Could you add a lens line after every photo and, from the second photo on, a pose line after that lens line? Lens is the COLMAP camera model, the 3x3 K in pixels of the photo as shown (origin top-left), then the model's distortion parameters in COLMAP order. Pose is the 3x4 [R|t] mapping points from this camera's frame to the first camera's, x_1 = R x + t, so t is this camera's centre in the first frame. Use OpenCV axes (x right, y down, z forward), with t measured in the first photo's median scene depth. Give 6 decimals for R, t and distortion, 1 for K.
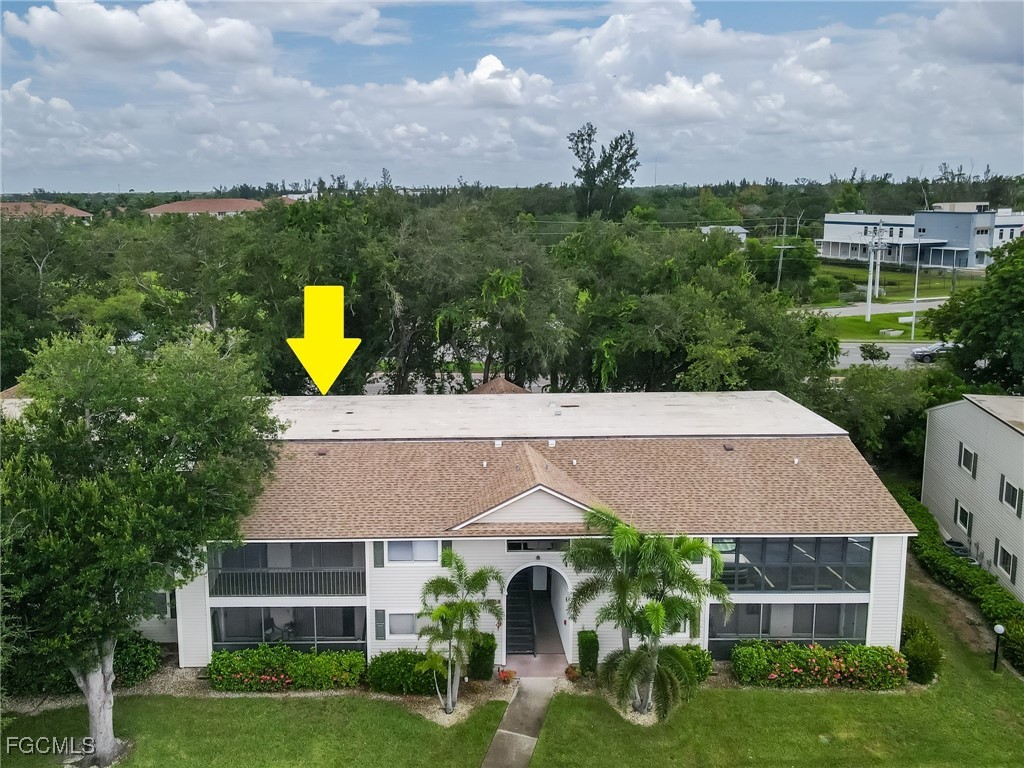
lens RADIAL K [[680.8, 0, 506.7], [0, 680.8, 382.2], [0, 0, 1]] dist [-0.000354, 0.005087]
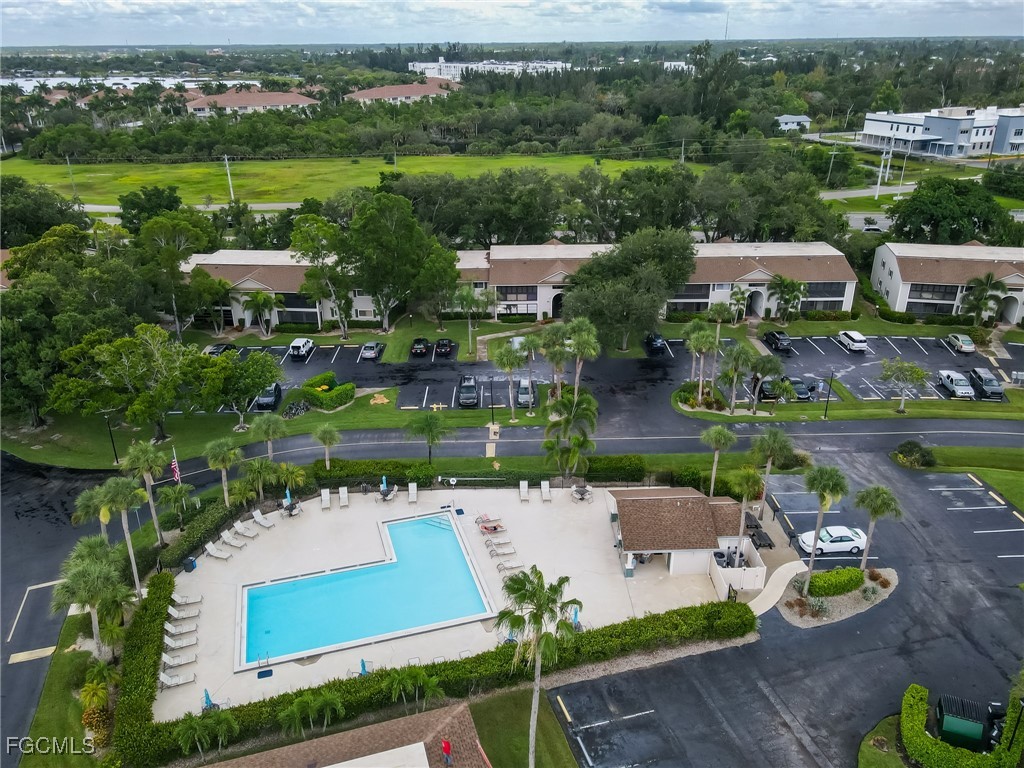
lens RADIAL K [[680.8, 0, 516.1], [0, 680.8, 389.3], [0, 0, 1]] dist [-0.000354, 0.005087]
pose [[0.999619, 0.003351, -0.027403, -0.979950], [0.003379, 0.970293, 0.241911, -0.097739], [0.027400, -0.241911, 0.969911, -2.351646]]
